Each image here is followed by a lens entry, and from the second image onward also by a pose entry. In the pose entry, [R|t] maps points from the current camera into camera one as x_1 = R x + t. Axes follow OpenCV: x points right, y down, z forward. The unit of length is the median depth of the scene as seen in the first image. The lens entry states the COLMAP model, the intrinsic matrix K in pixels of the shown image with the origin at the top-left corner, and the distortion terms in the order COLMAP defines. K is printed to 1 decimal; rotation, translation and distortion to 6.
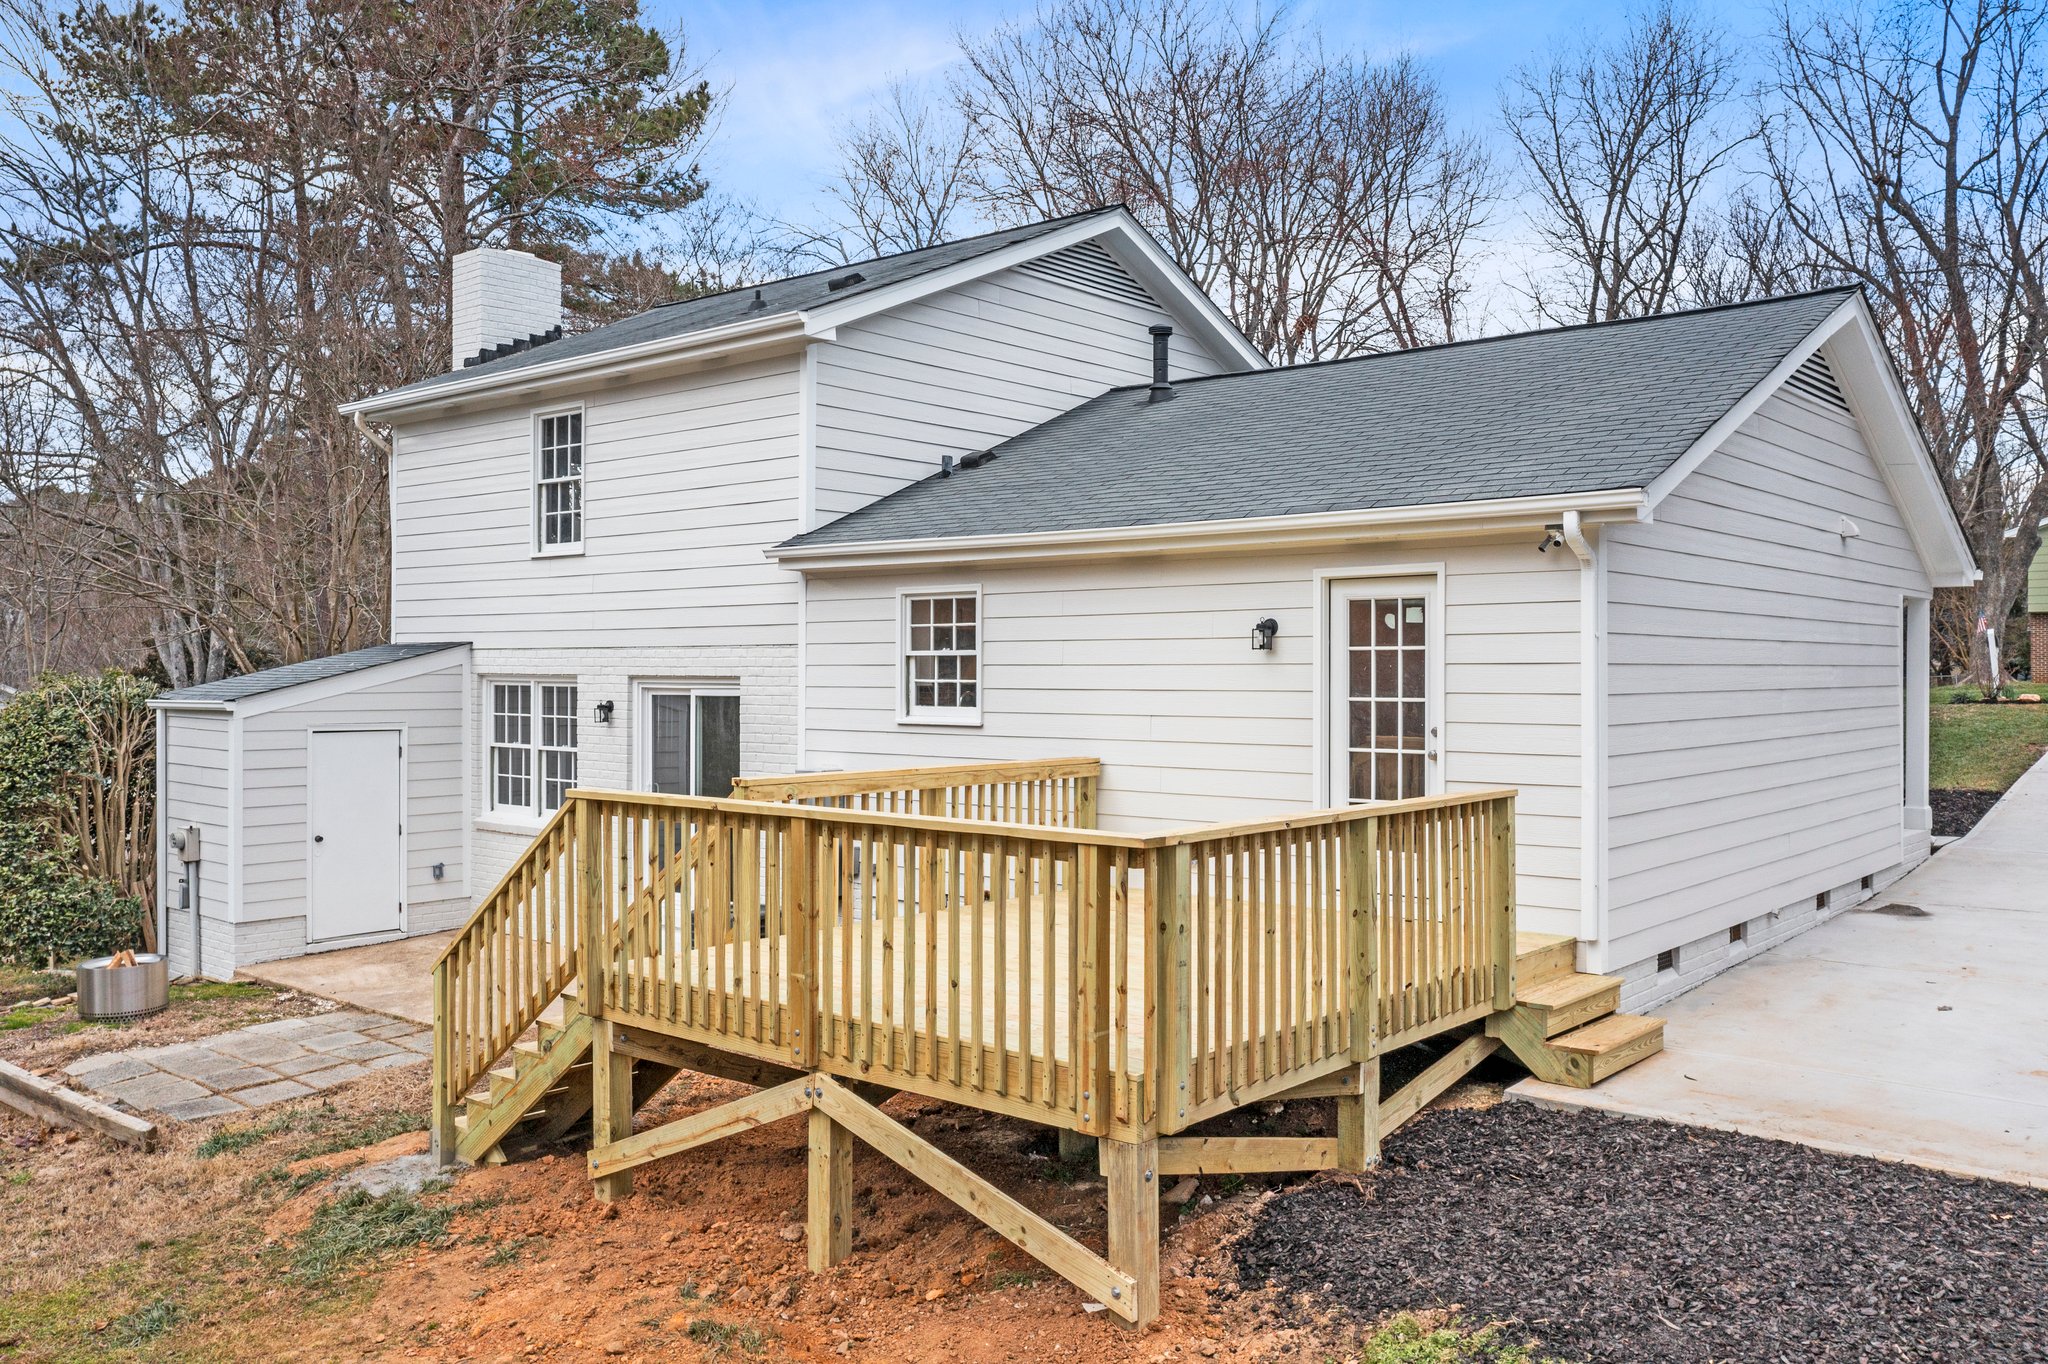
lens RADIAL K [[1632.0, 0, 1024.0], [0, 1632.0, 682.0], [0, 0, 1]] dist [0.021315, 0.005222]
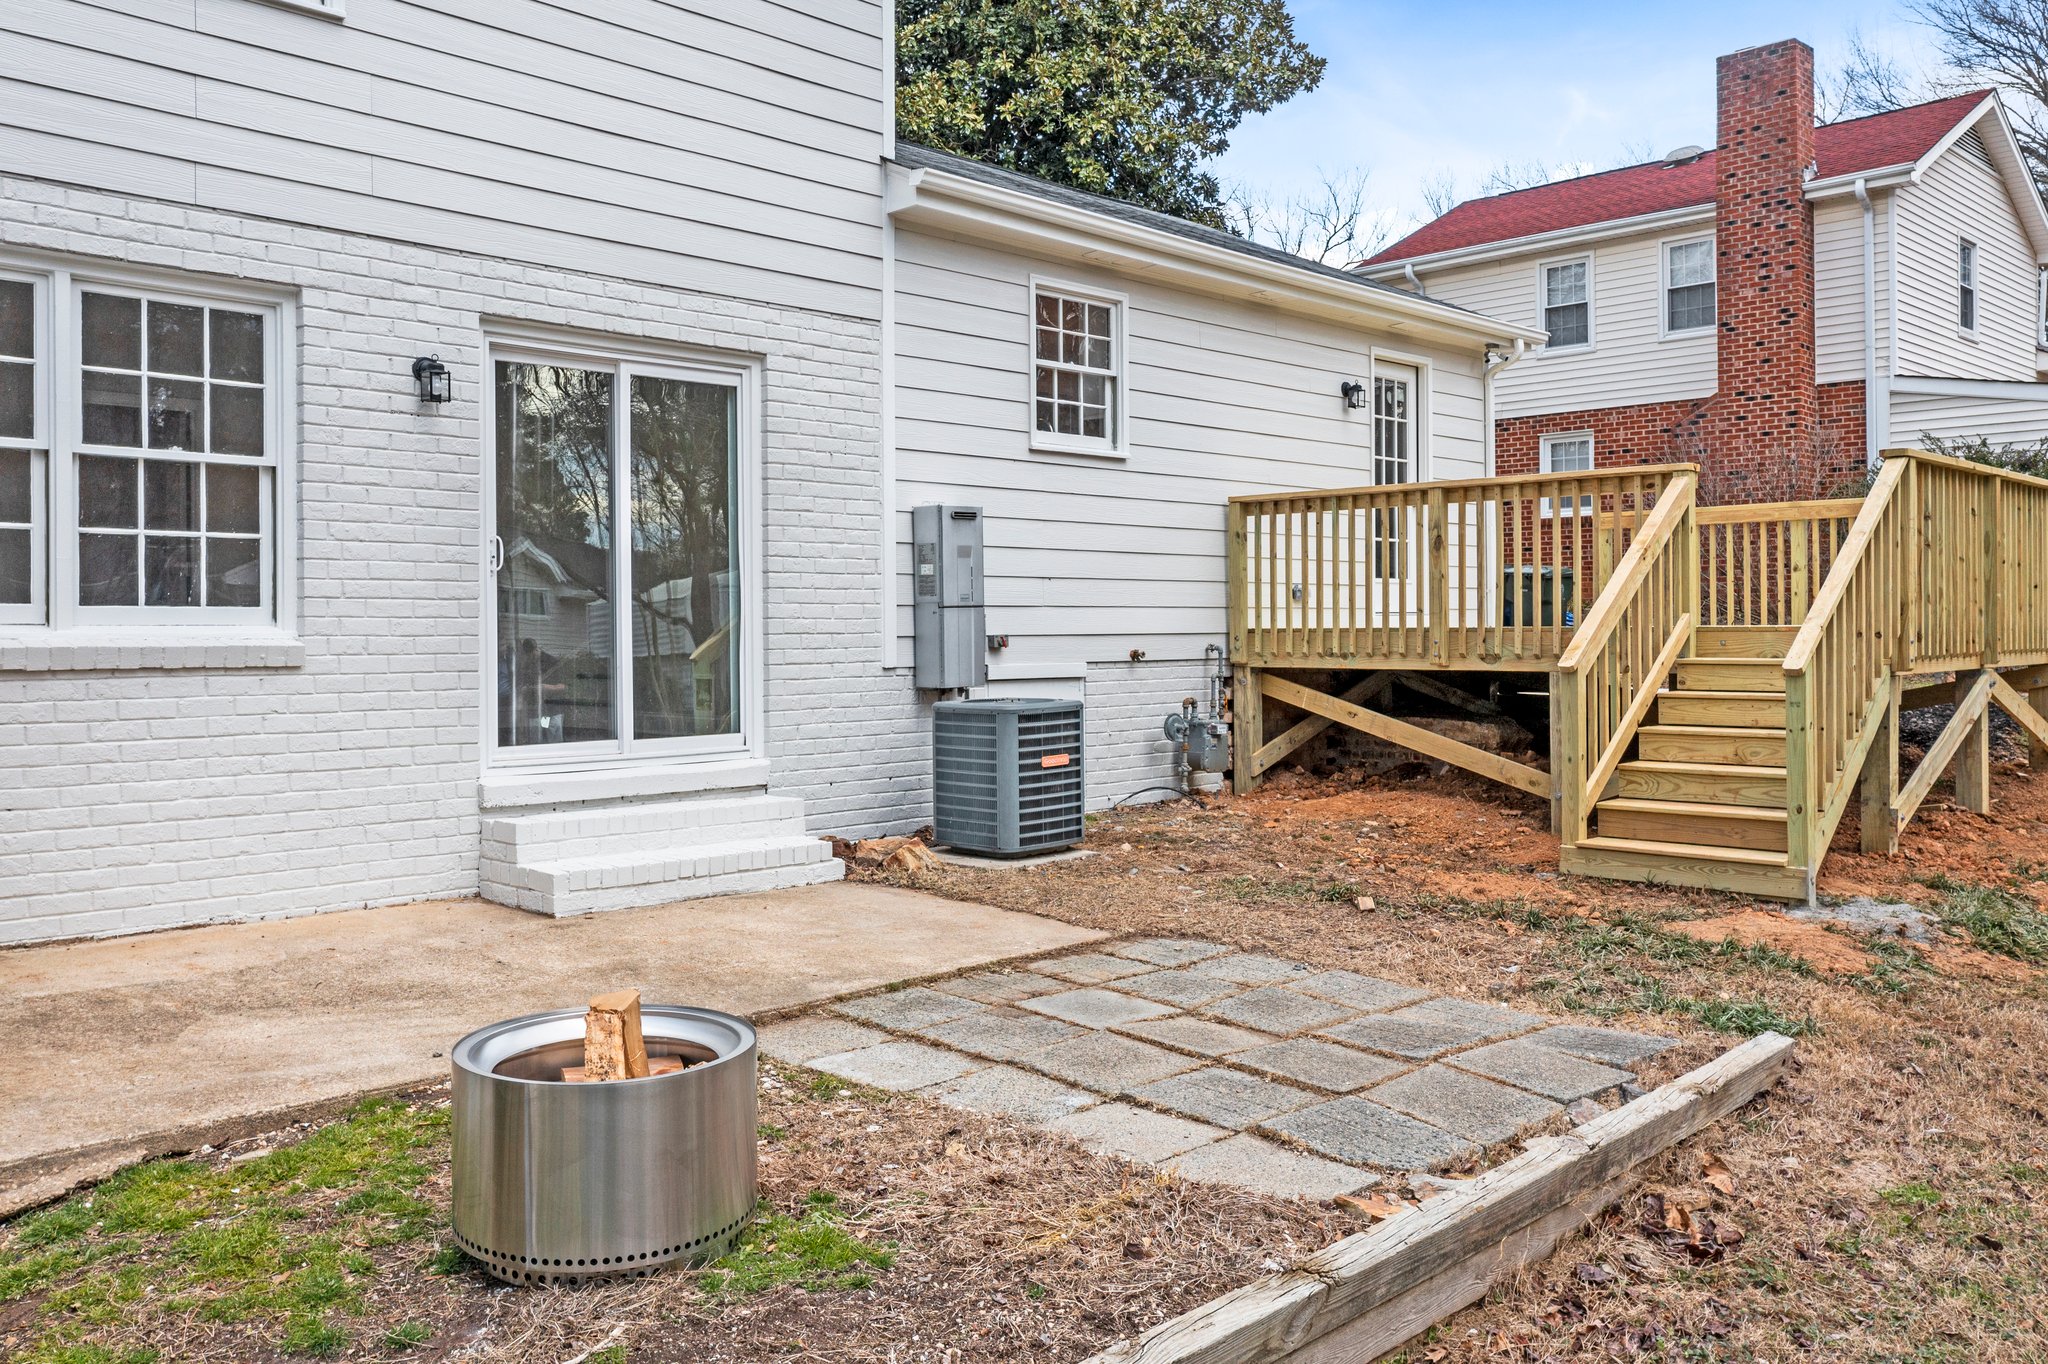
lens RADIAL K [[1703.1, 0, 1016.3], [0, 1703.1, 609.9], [0, 0, 1]] dist [0.002217, -0.007358]
pose [[0.055551, 0.003036, 0.998451, -0.719342], [0.003487, 0.999989, -0.003234, 0.084458], [-0.998450, 0.003661, 0.055540, 0.787751]]
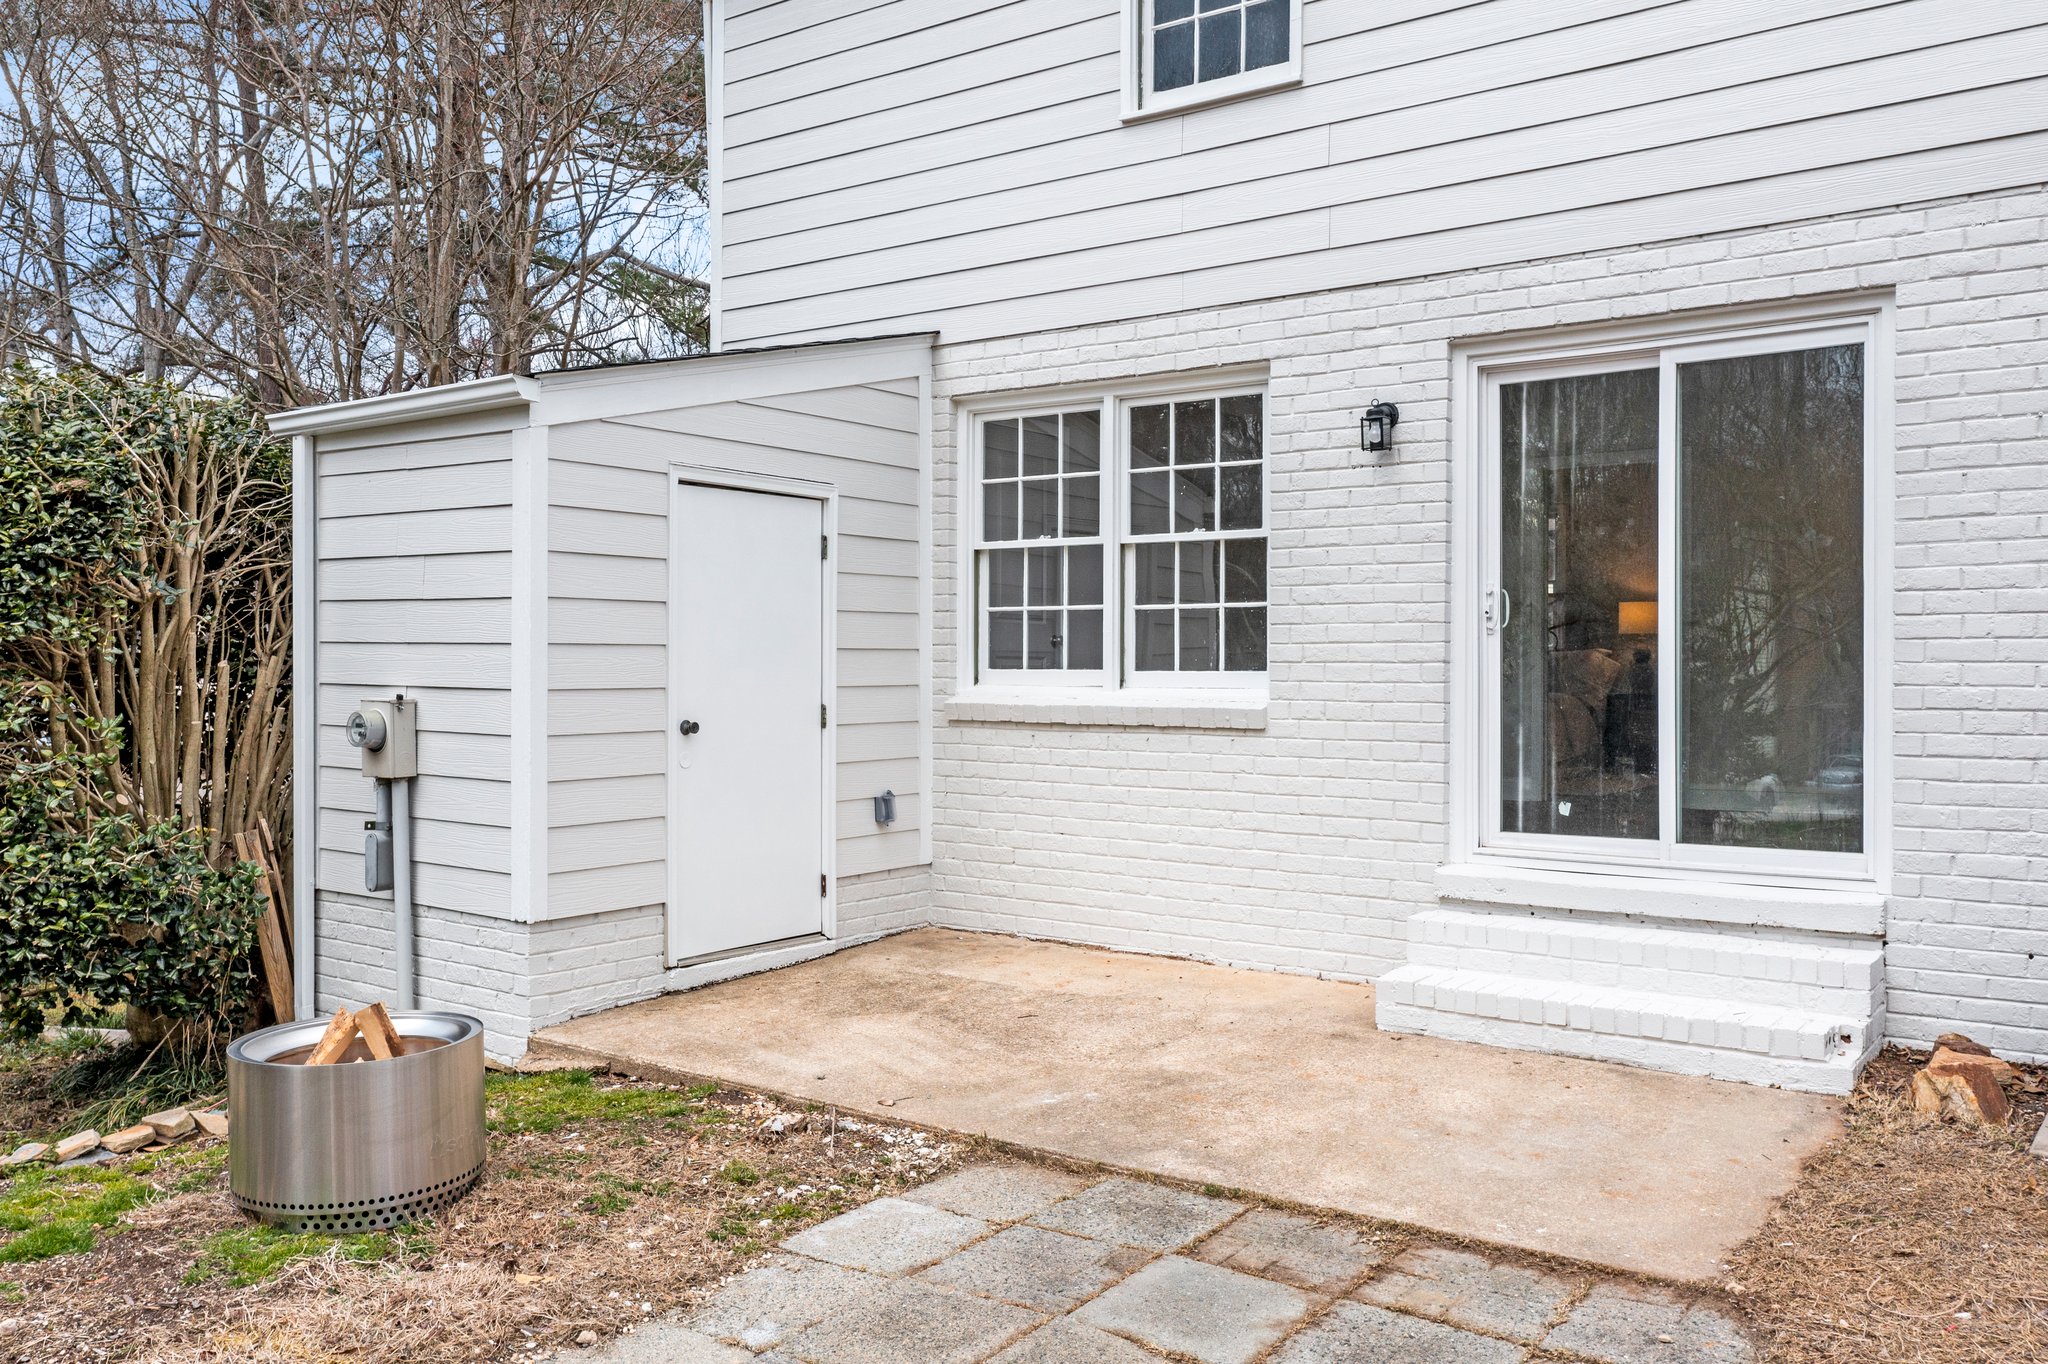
lens RADIAL K [[1607.8, 0, 1030.3], [0, 1607.8, 679.3], [0, 0, 1]] dist [-0.001451, -0.001393]
pose [[0.995468, -0.001771, 0.095079, -0.382887], [0.001765, 0.999998, 0.000144, 0.083490], [-0.095080, 0.000025, 0.995470, 0.569979]]
